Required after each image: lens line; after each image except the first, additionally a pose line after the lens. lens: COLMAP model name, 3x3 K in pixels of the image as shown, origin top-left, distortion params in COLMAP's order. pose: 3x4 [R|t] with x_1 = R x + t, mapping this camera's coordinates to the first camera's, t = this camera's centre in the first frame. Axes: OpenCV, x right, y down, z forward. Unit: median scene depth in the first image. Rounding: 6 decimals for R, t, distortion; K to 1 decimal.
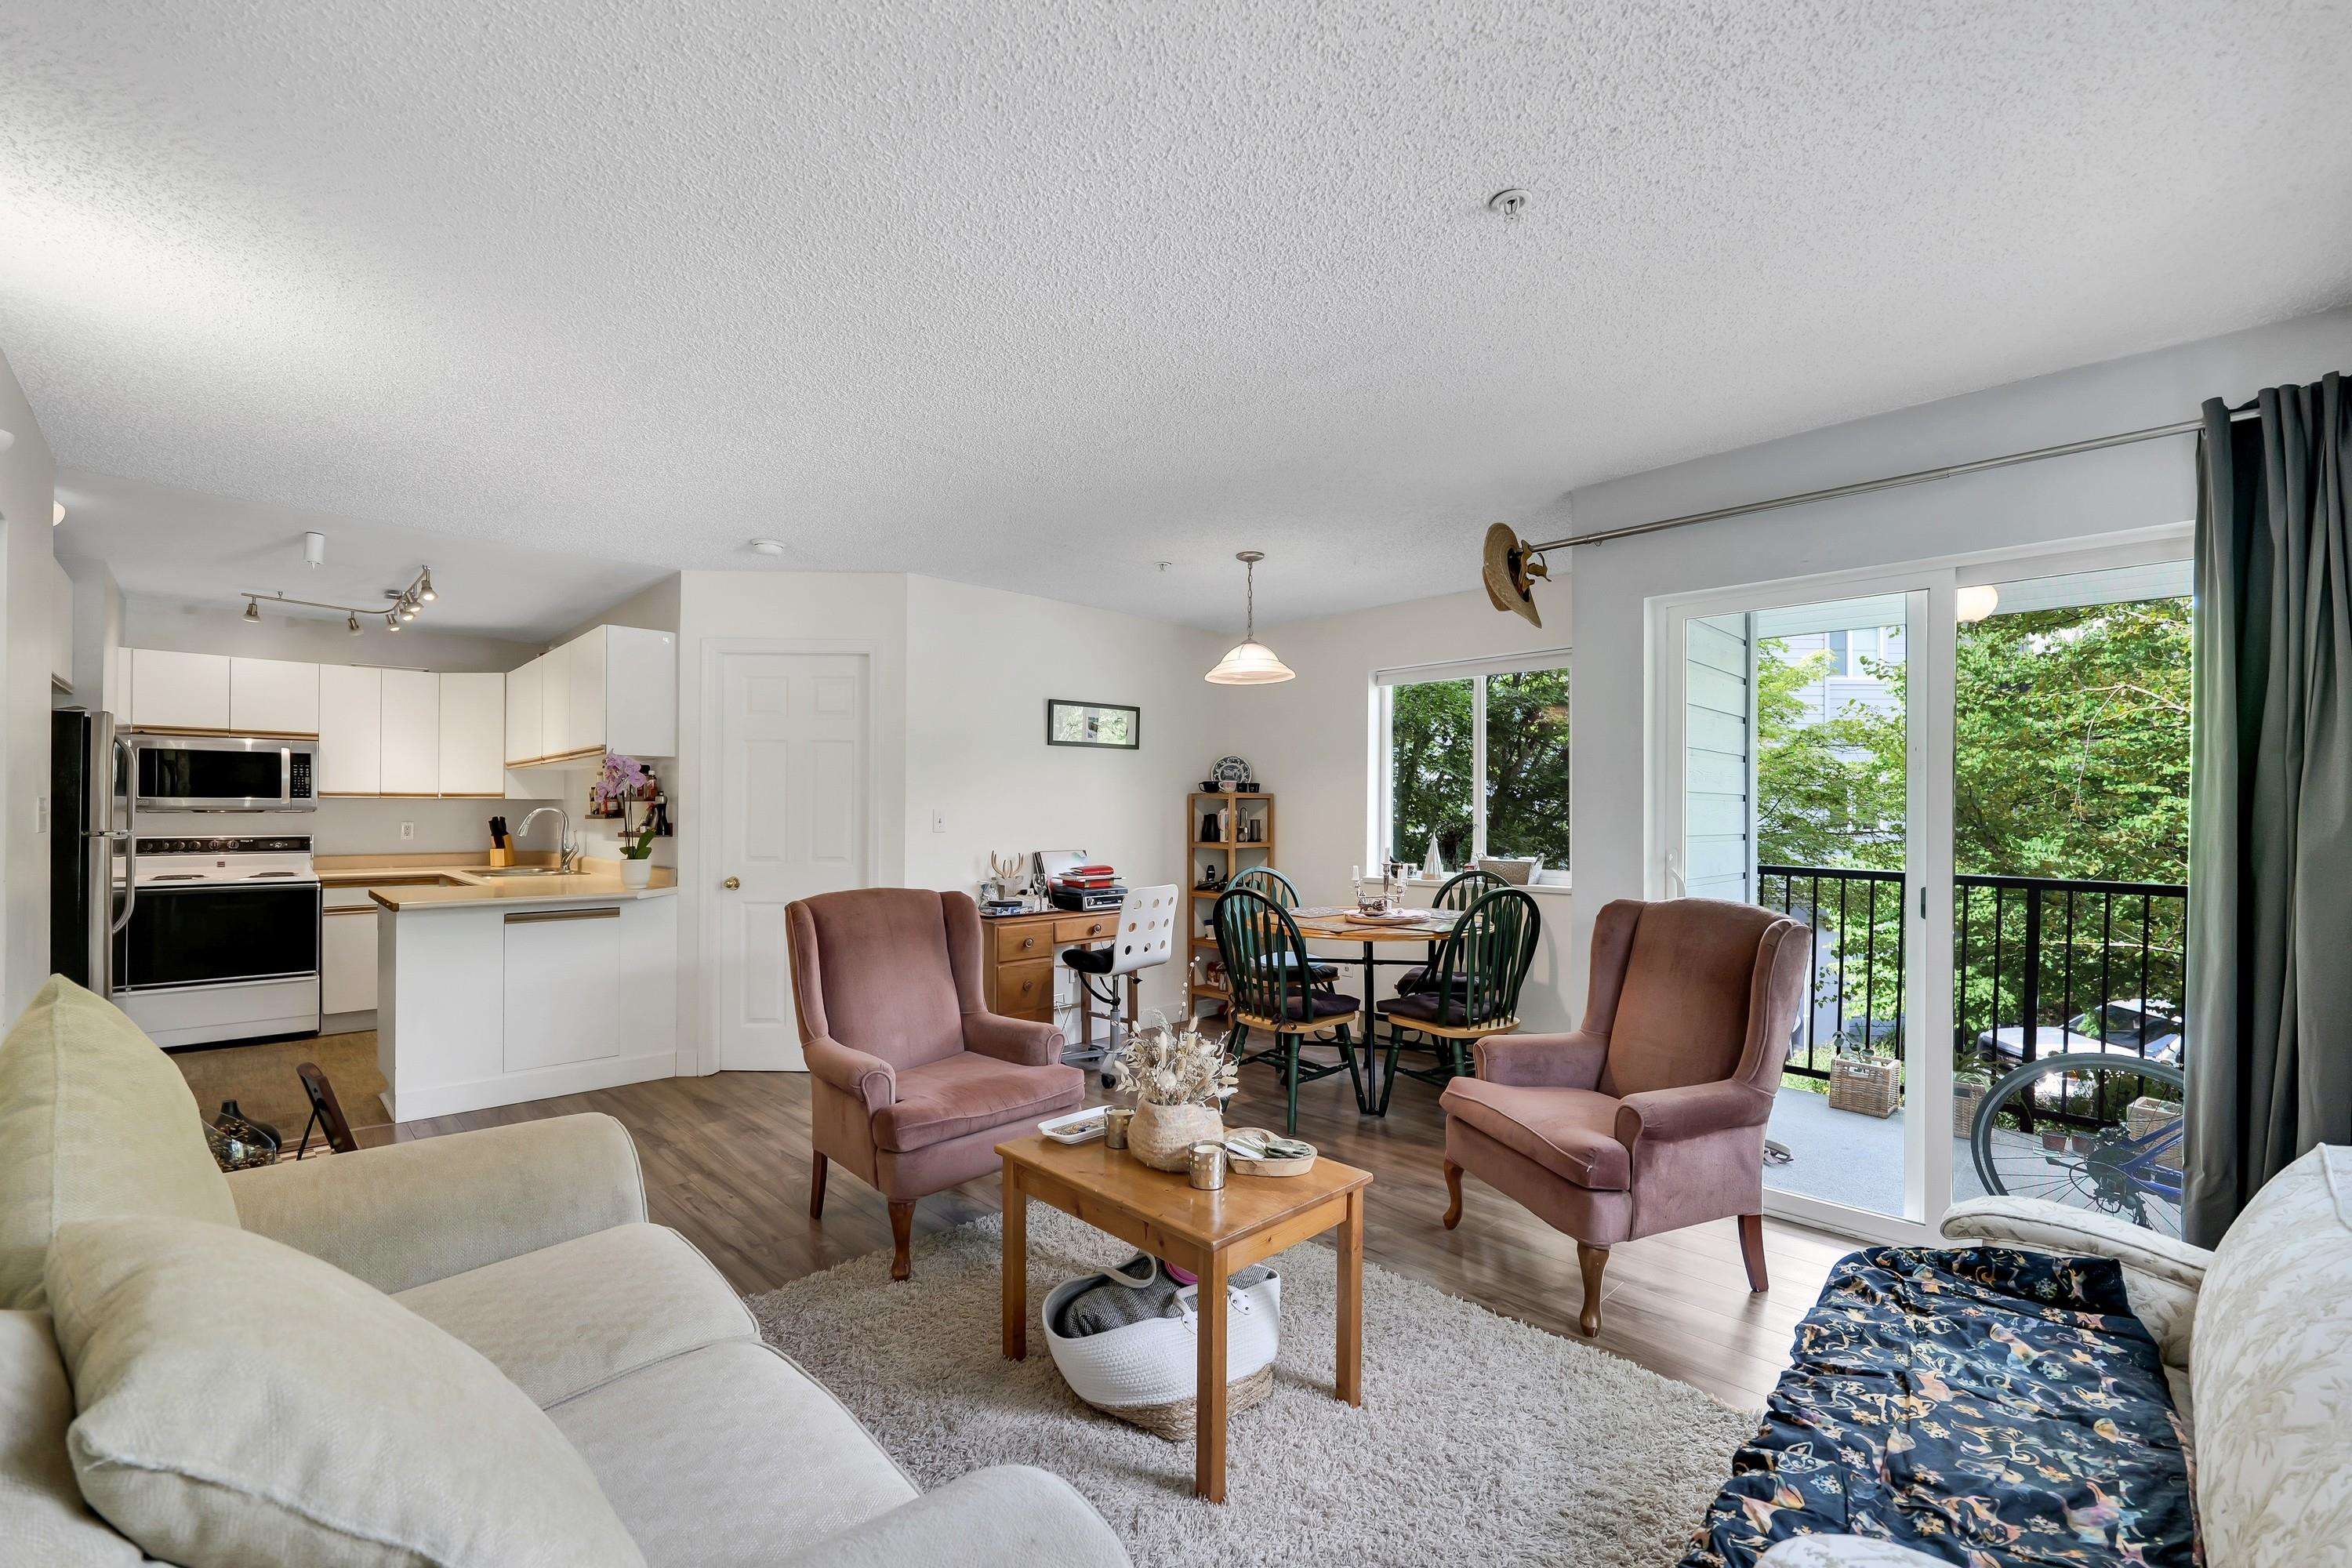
lens RADIAL K [[1024.2, 0, 1177.3], [0, 1024.2, 808.9], [0, 0, 1]] dist [0.001234, 0.000251]
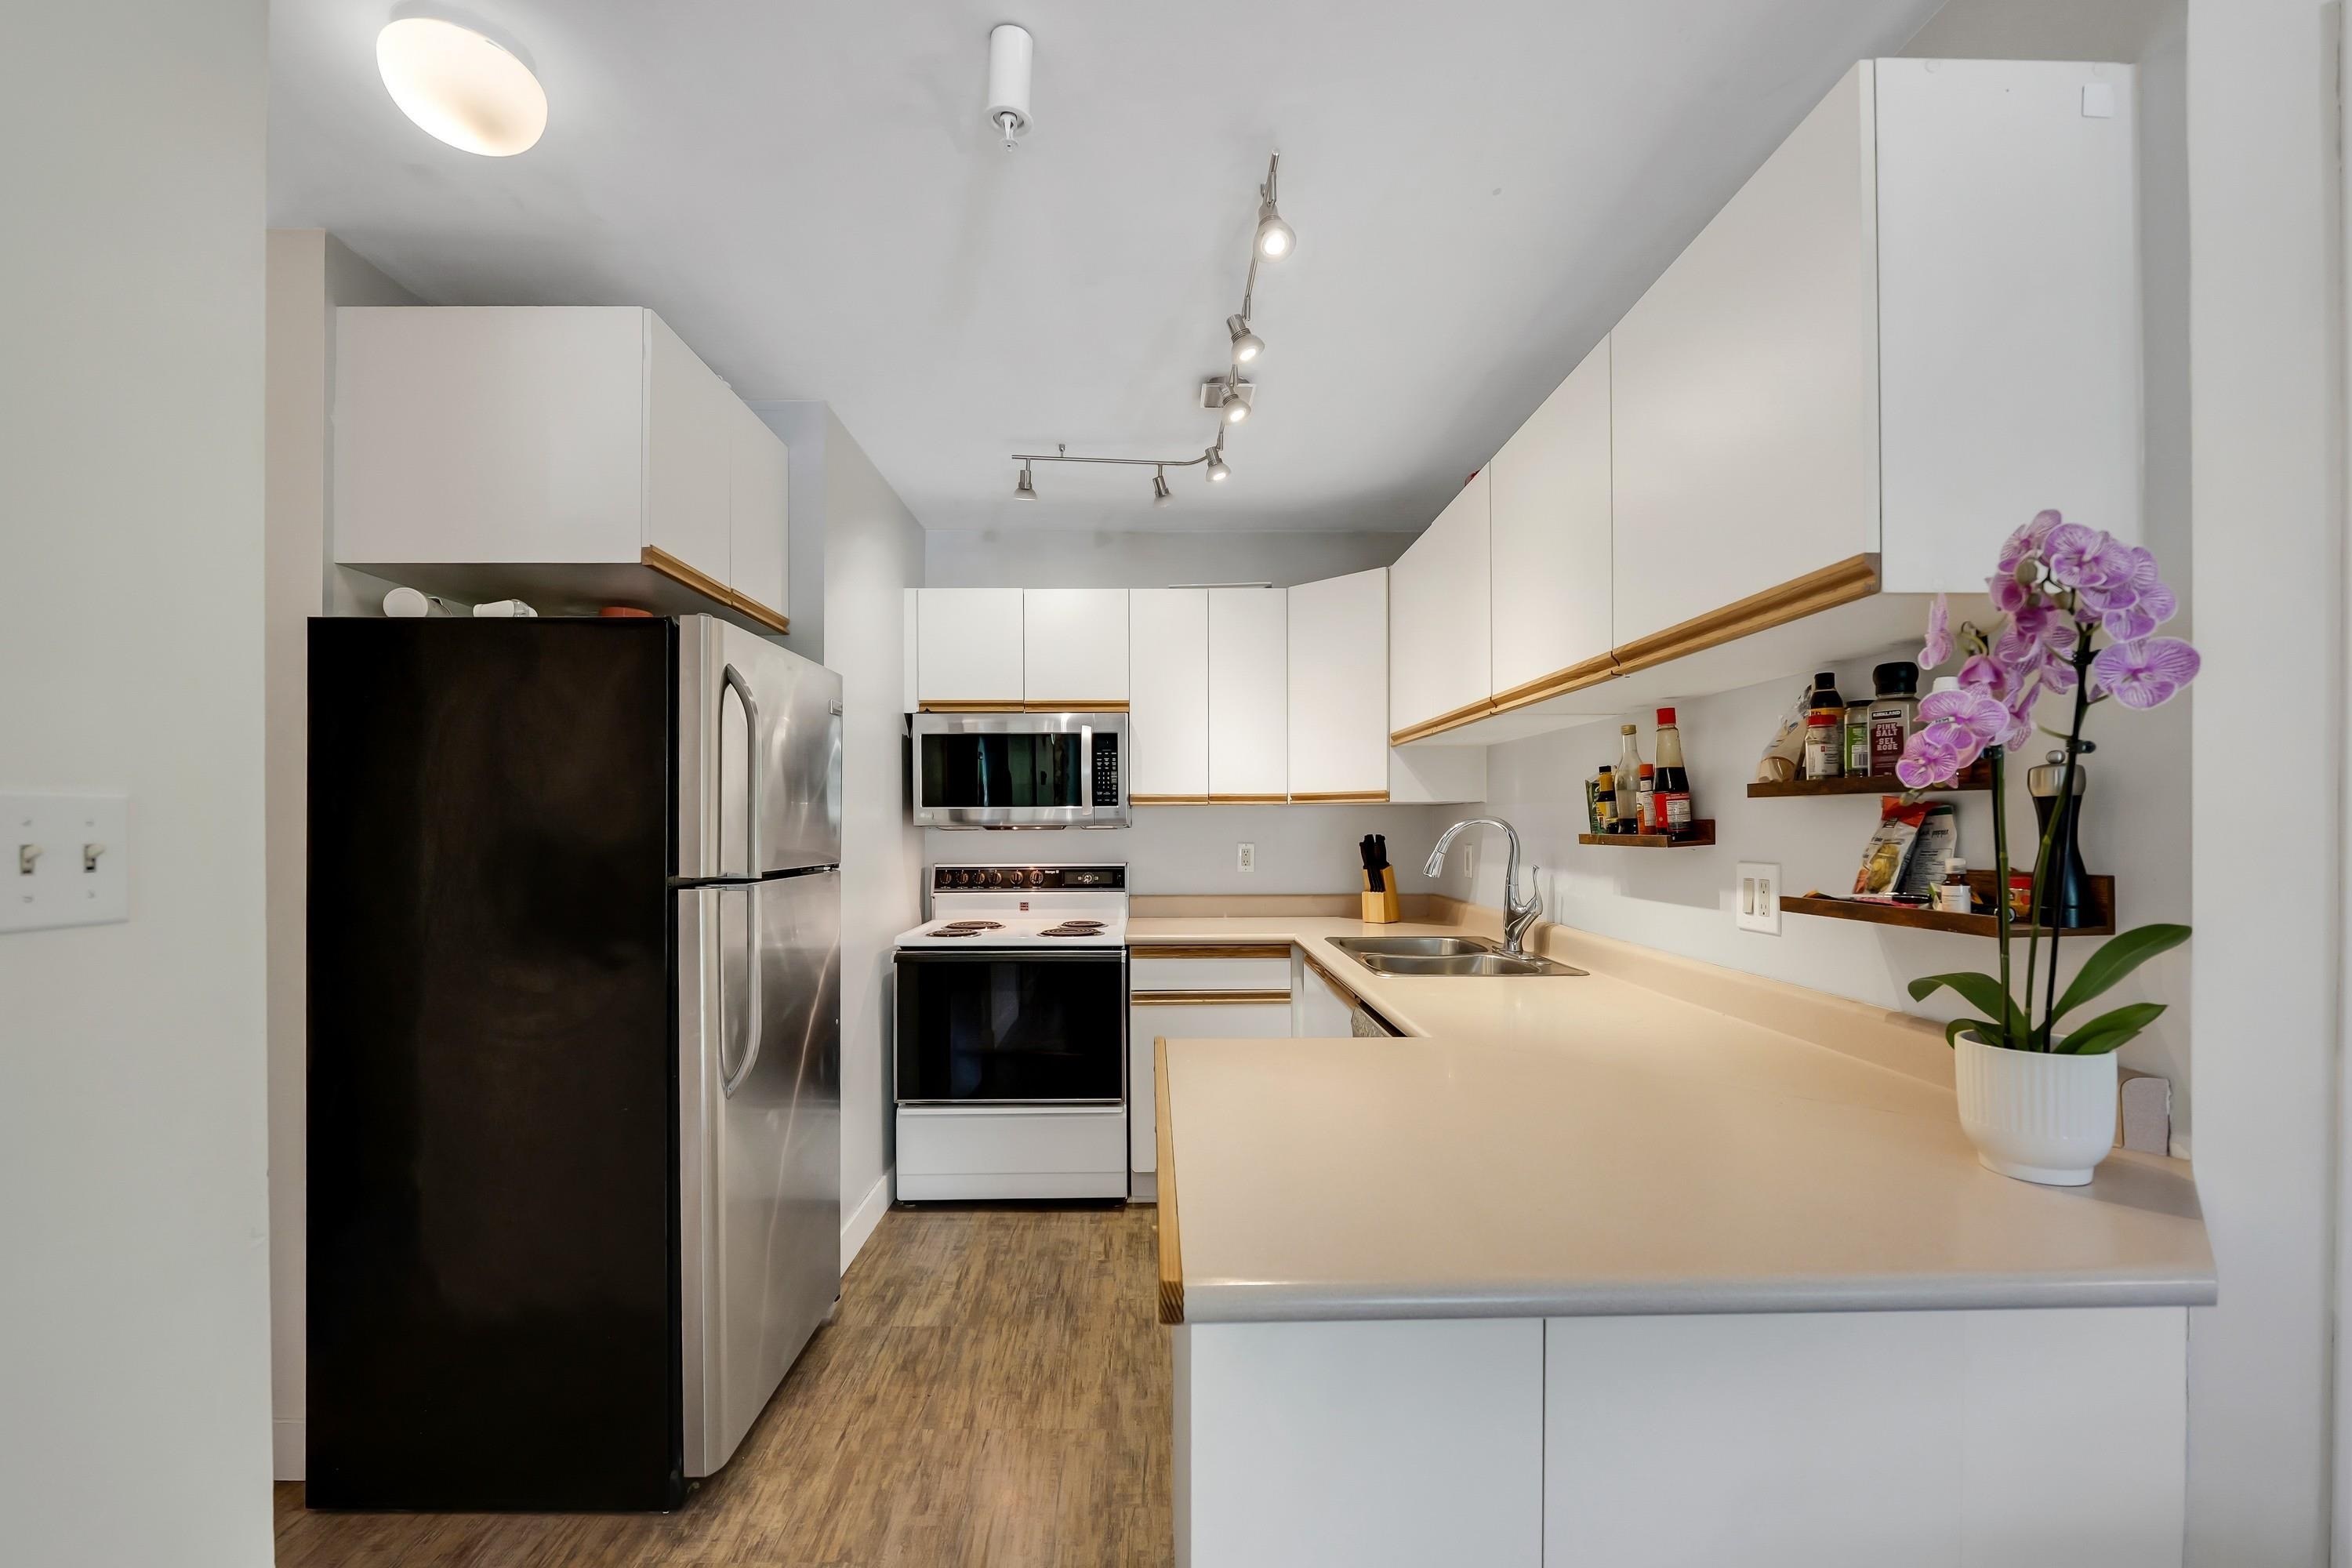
lens RADIAL K [[994.6, 0, 1174.2], [0, 994.6, 819.5], [0, 0, 1]] dist [-0.019064, 0.000092]
pose [[0.746949, -0.008062, -0.664833, -0.427240], [0.009711, 0.999952, -0.001215, -0.001212], [0.664811, -0.005549, 0.746991, 0.580172]]
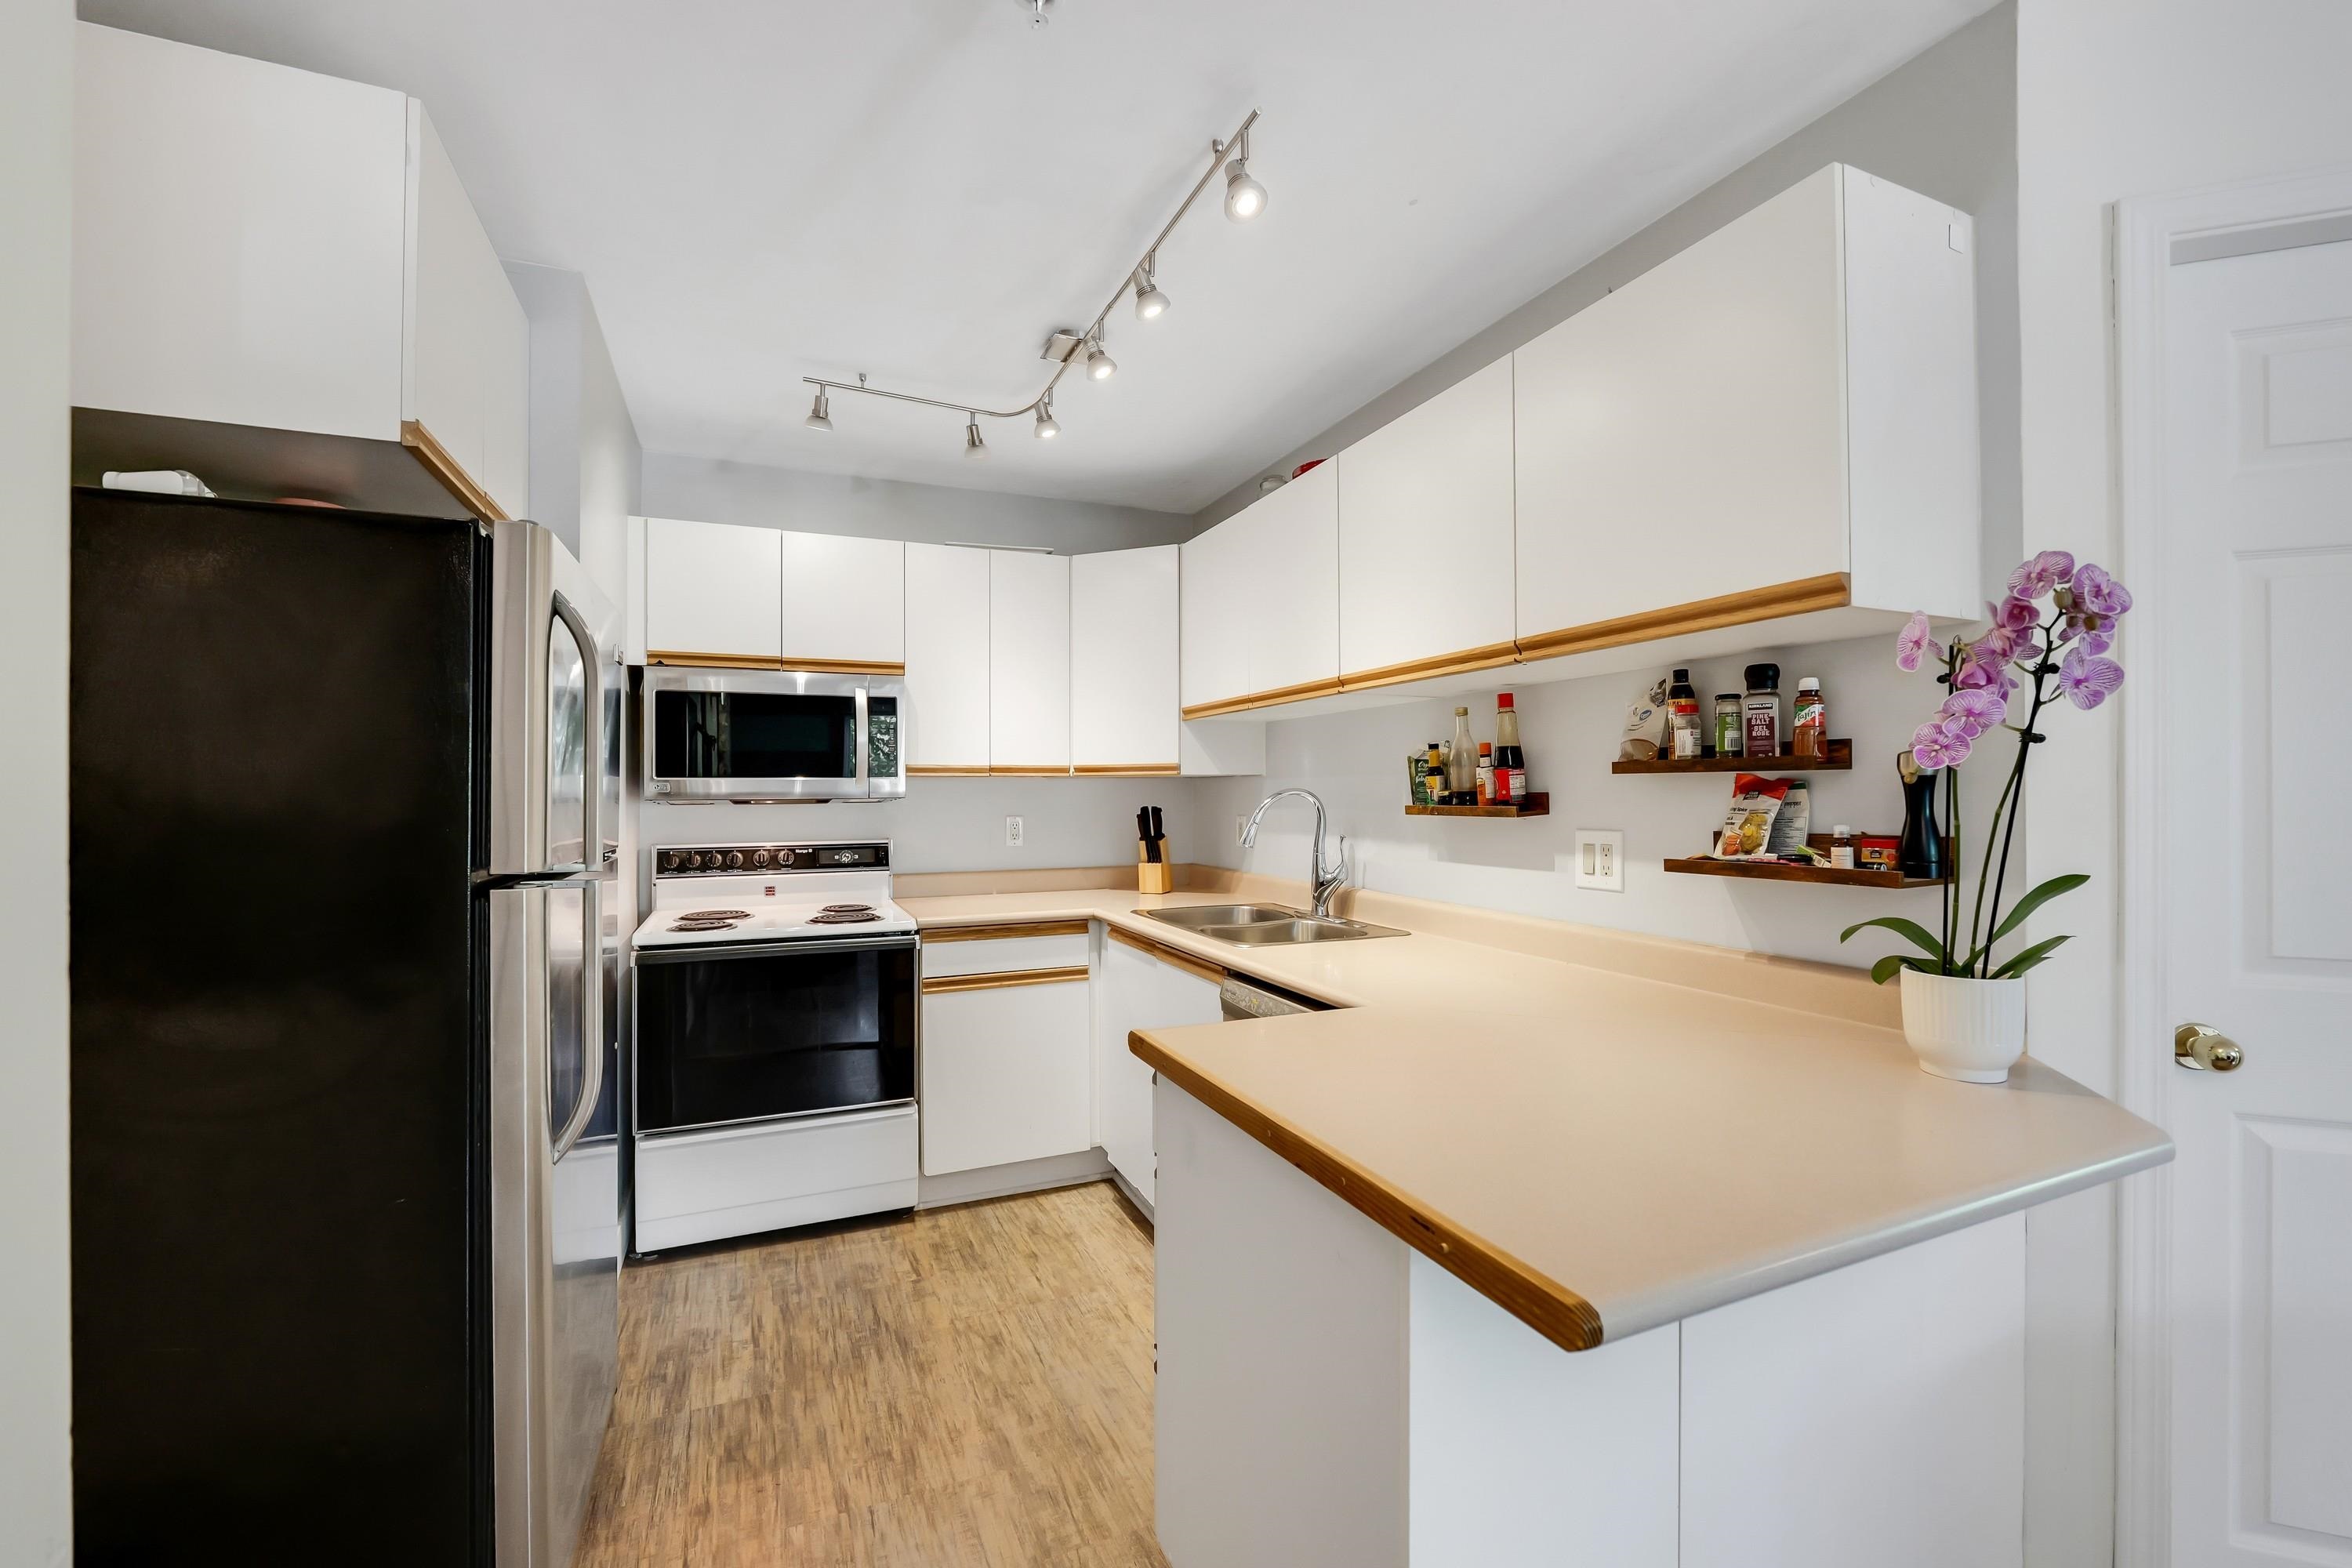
lens RADIAL K [[974.3, 0, 1186.9], [0, 974.3, 780.9], [0, 0, 1]] dist [-0.017933, 0.000257]
pose [[0.945819, -0.011592, -0.324487, -0.524363], [0.010022, 0.999929, -0.006510, -0.003303], [0.324539, 0.002905, 0.945868, 0.550264]]
